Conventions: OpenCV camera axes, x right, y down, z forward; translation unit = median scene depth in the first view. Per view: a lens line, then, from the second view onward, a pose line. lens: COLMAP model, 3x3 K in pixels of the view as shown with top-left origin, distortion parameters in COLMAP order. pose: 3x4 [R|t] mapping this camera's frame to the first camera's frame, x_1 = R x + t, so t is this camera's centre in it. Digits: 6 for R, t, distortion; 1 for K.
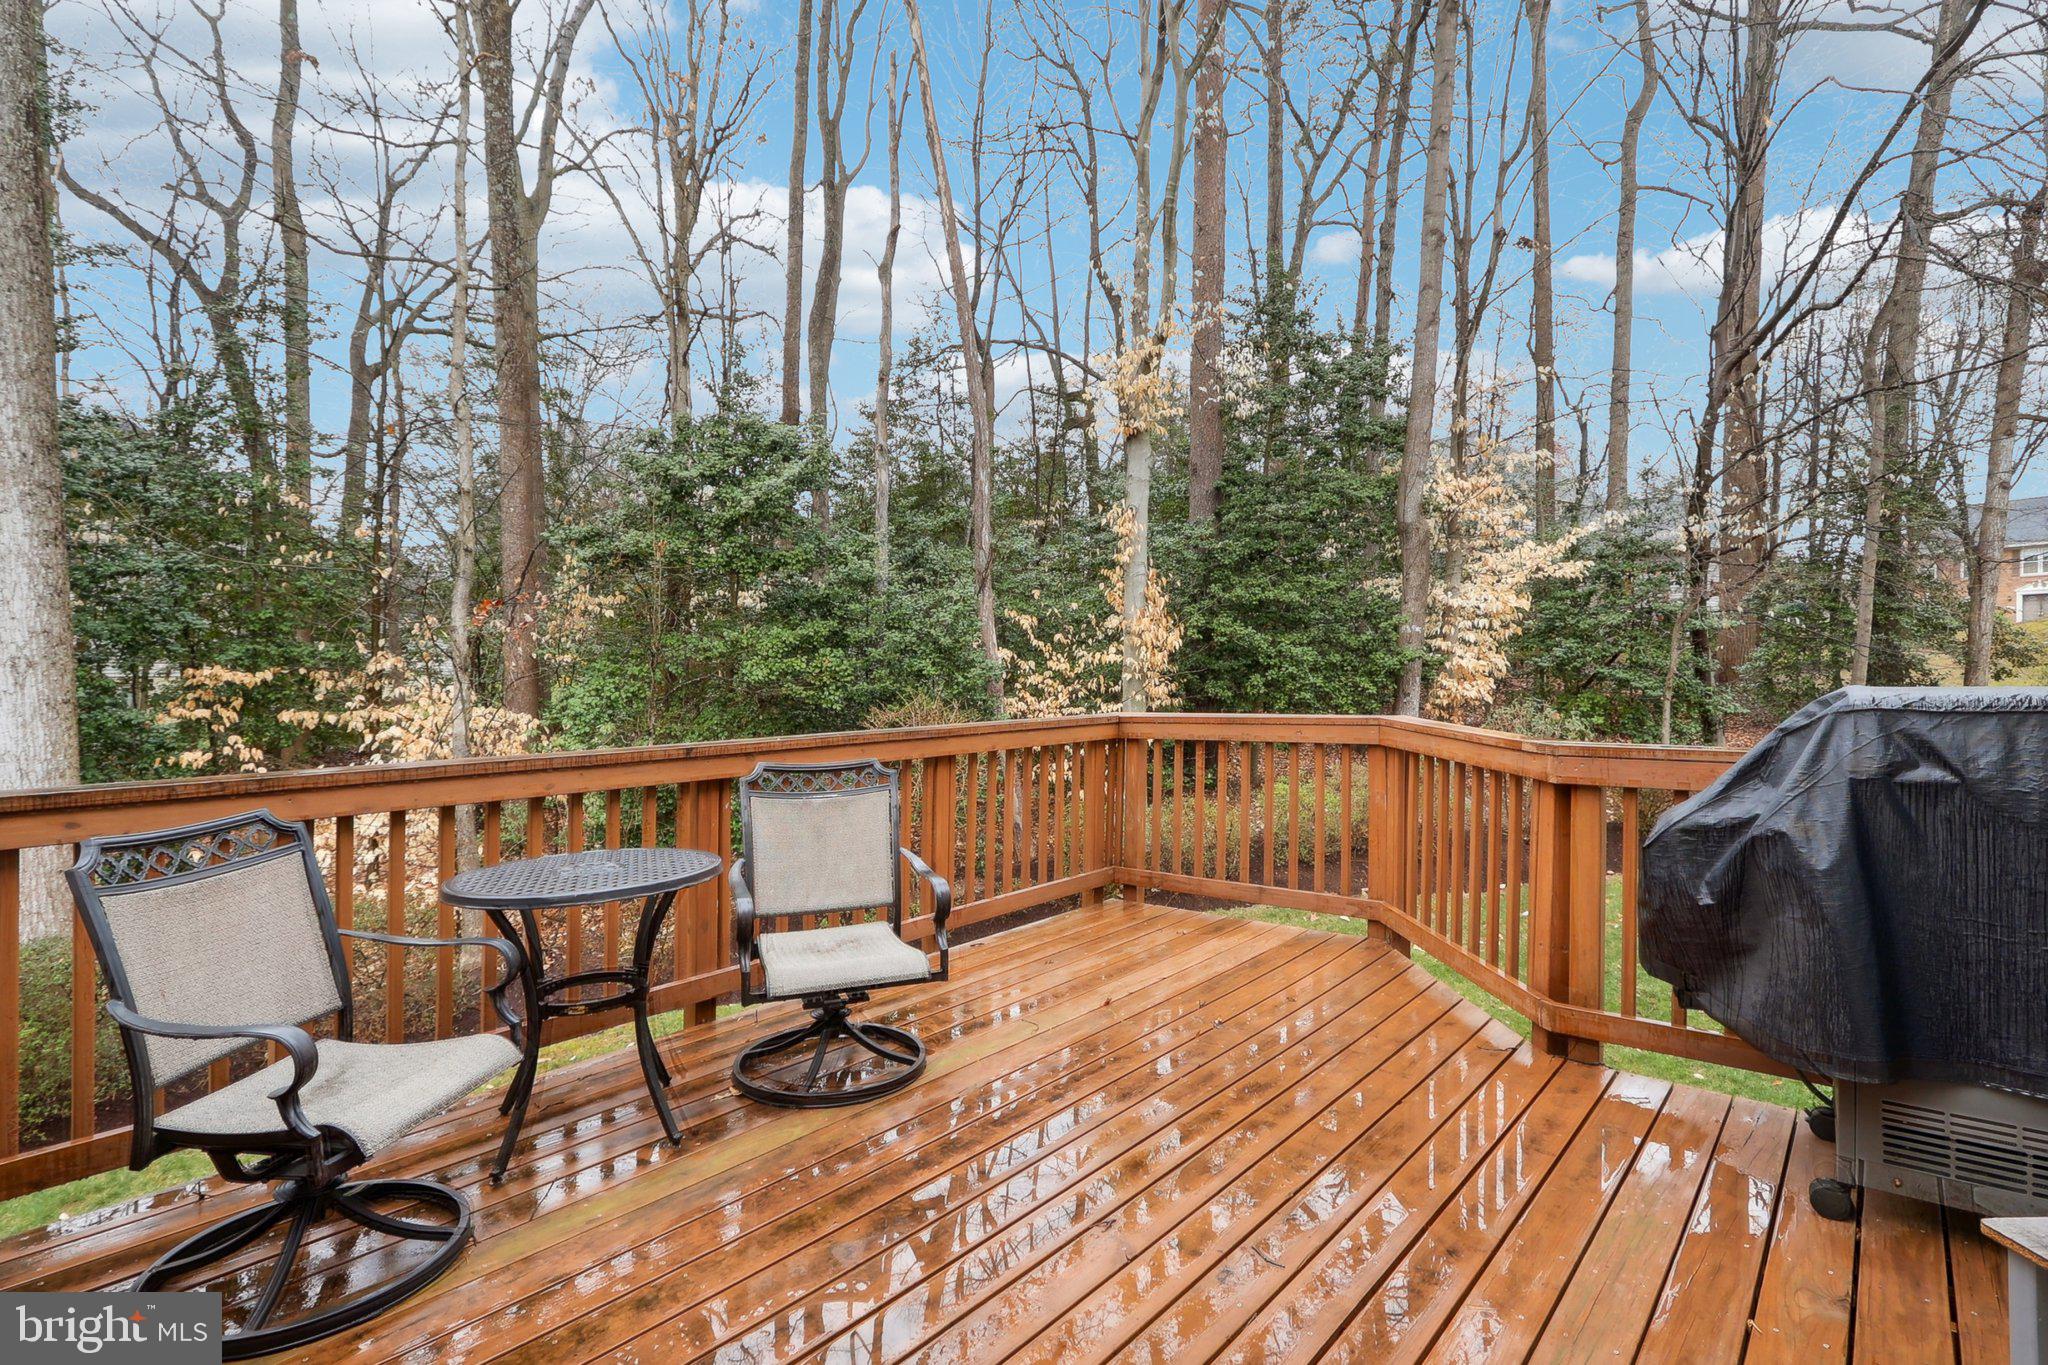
lens RADIAL K [[1004.3, 0, 1027.2], [0, 1004.3, 677.8], [0, 0, 1]] dist [-0.001125, -0.000892]
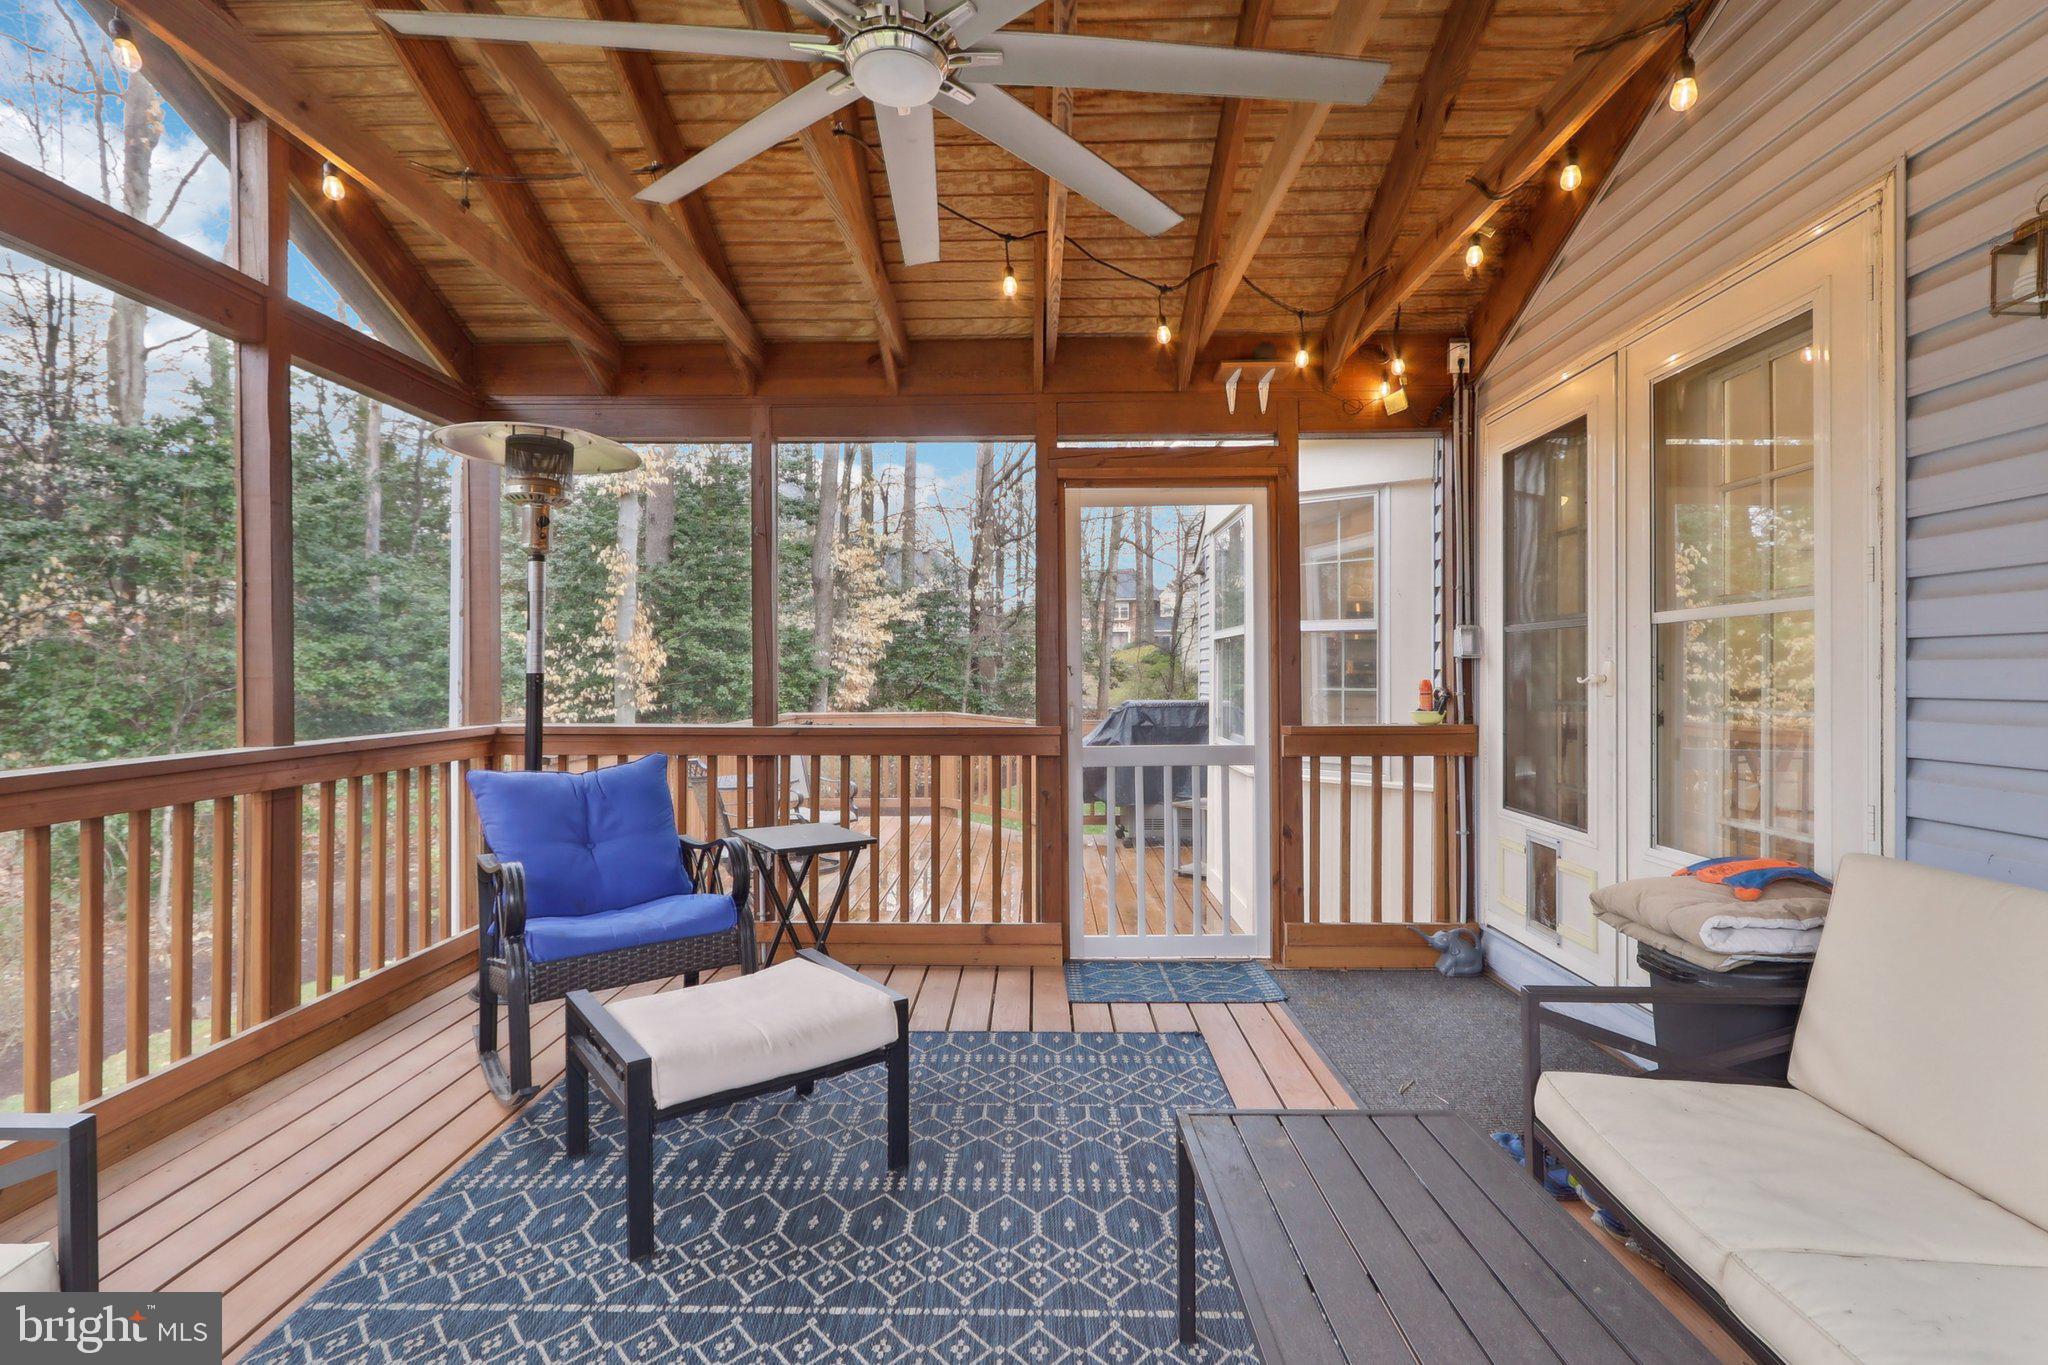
lens RADIAL K [[963.3, 0, 1012.7], [0, 963.3, 675.4], [0, 0, 1]] dist [0.002471, -0.000071]
pose [[0.775189, 0.011300, 0.631629, -0.264554], [-0.006648, 0.999931, -0.009730, -0.006826], [-0.631695, 0.003343, 0.775210, -0.219977]]
